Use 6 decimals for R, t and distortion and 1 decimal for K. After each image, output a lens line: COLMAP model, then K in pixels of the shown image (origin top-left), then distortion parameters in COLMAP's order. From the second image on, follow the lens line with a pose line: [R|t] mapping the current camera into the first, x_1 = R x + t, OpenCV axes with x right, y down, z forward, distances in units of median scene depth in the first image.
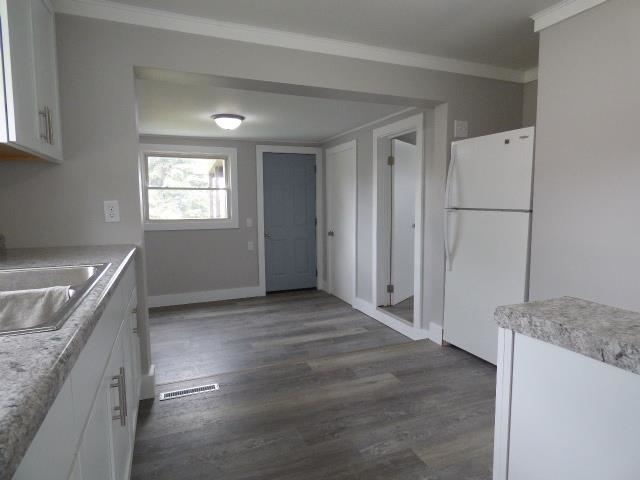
lens RADIAL K [[388.9, 0, 319.6], [0, 388.9, 238.4], [0, 0, 1]] dist [-0.001646, -0.009023]
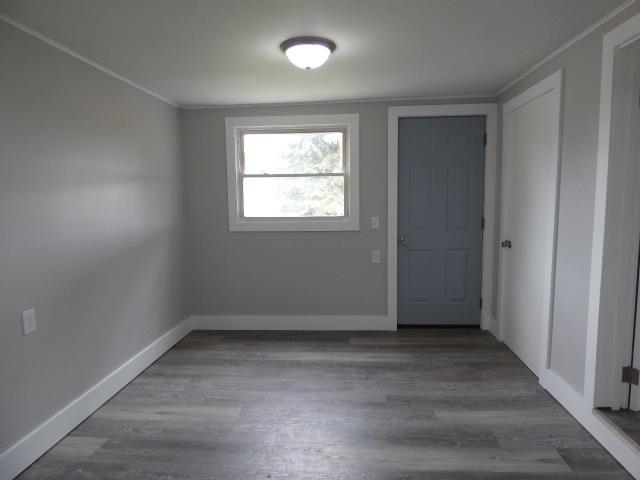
lens RADIAL K [[388.9, 0, 325.4], [0, 388.9, 237.7], [0, 0, 1]] dist [-0.001646, -0.009023]
pose [[0.900563, 0.040479, -0.432837, 0.038633], [-0.031904, 0.999125, 0.027057, -0.031140], [0.433553, -0.010557, 0.901066, 0.355068]]
